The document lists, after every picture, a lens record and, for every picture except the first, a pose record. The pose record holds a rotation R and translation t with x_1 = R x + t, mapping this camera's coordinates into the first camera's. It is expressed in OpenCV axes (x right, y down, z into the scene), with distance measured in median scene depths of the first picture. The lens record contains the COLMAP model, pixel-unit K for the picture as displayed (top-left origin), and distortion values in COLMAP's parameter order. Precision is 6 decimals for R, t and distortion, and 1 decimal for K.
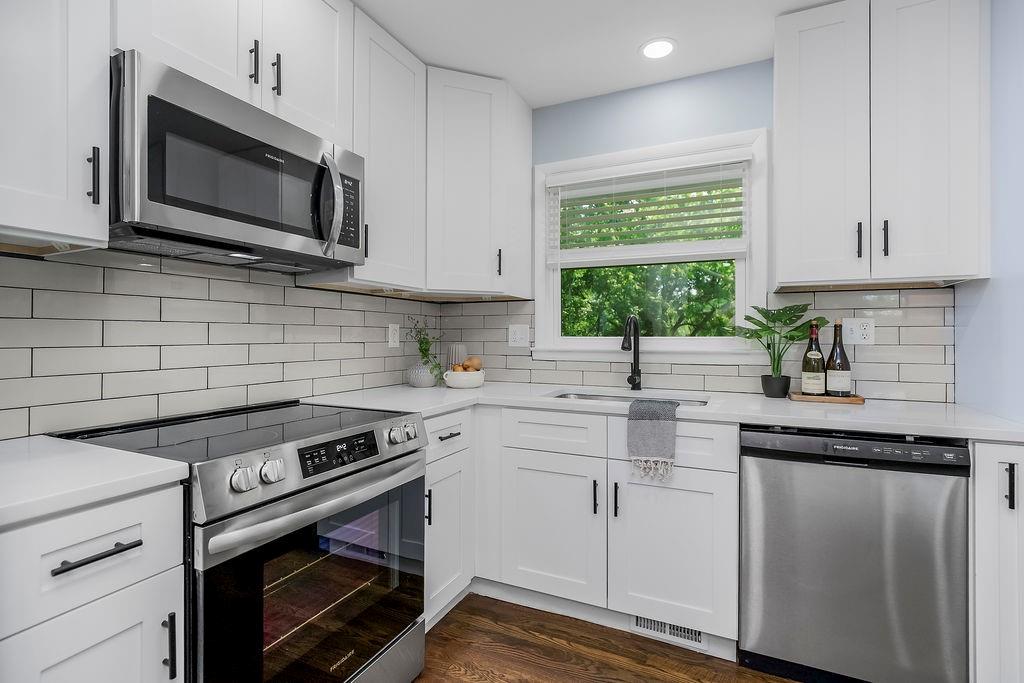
lens RADIAL K [[479.4, 0, 512.6], [0, 479.4, 334.7], [0, 0, 1]] dist [-0.010145, 0.004431]
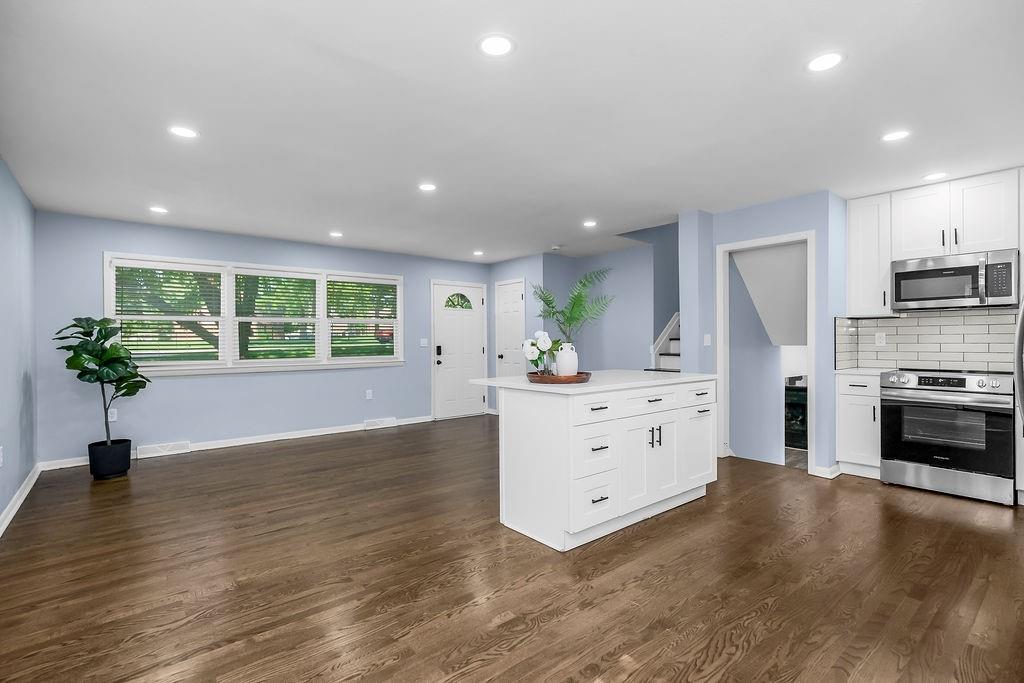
lens RADIAL K [[479.4, 0, 516.2], [0, 479.4, 342.9], [0, 0, 1]] dist [-0.010145, 0.004431]
pose [[-0.420464, 0.004474, -0.907298, 2.131378], [0.007646, 0.999970, 0.001388, -0.001773], [0.907277, -0.006353, -0.420485, -0.045136]]
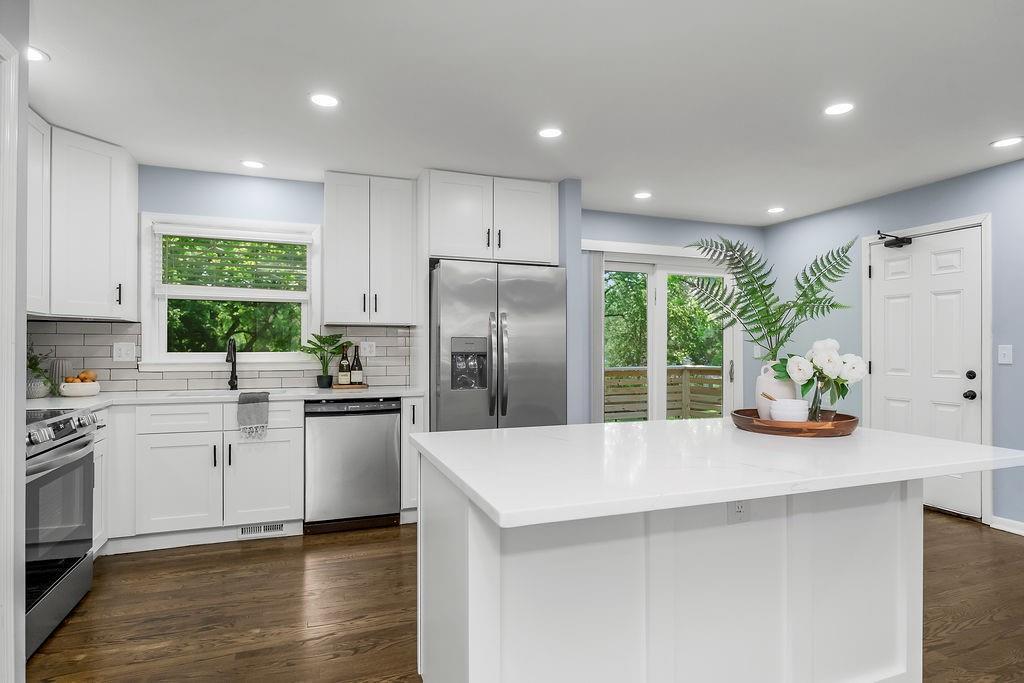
lens RADIAL K [[566.4, 0, 522.4], [0, 566.4, 345.1], [0, 0, 1]] dist [0.001593, -0.004898]
pose [[0.688547, 0.000434, 0.725192, -0.449906], [-0.001858, 0.999998, 0.001166, -0.026315], [-0.725189, -0.002150, 0.688546, -0.944154]]
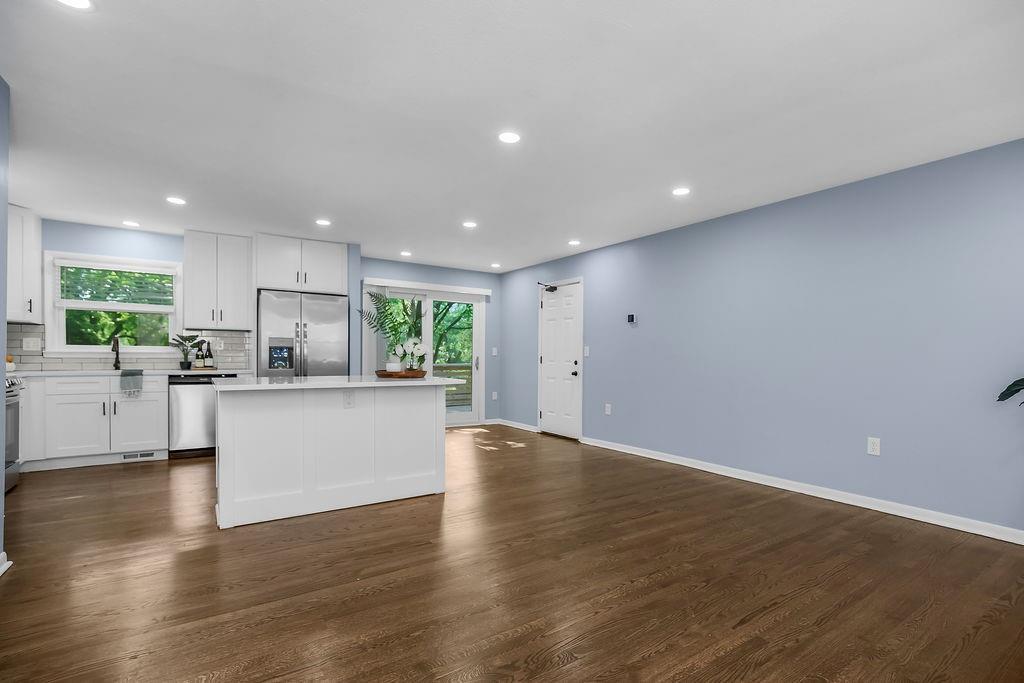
lens RADIAL K [[479.4, 0, 521.3], [0, 479.4, 364.1], [0, 0, 1]] dist [-0.010145, 0.004431]
pose [[0.503584, -0.013912, 0.863834, -0.832394], [-0.011480, 0.999674, 0.022792, 0.020650], [-0.863870, -0.021394, 0.503261, -2.021786]]
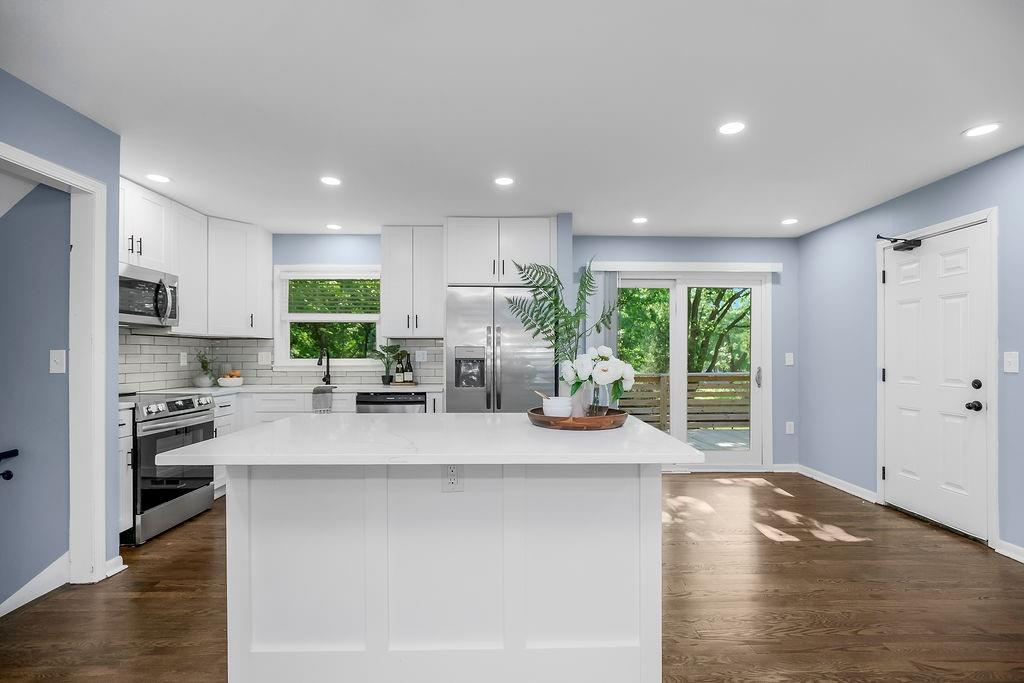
lens RADIAL K [[479.4, 0, 518.1], [0, 479.4, 356.0], [0, 0, 1]] dist [-0.010145, 0.004431]
pose [[0.891476, -0.003555, 0.453054, 0.066929], [0.000754, 0.999979, 0.006363, -0.024094], [-0.453067, -0.005331, 0.891460, -1.434504]]
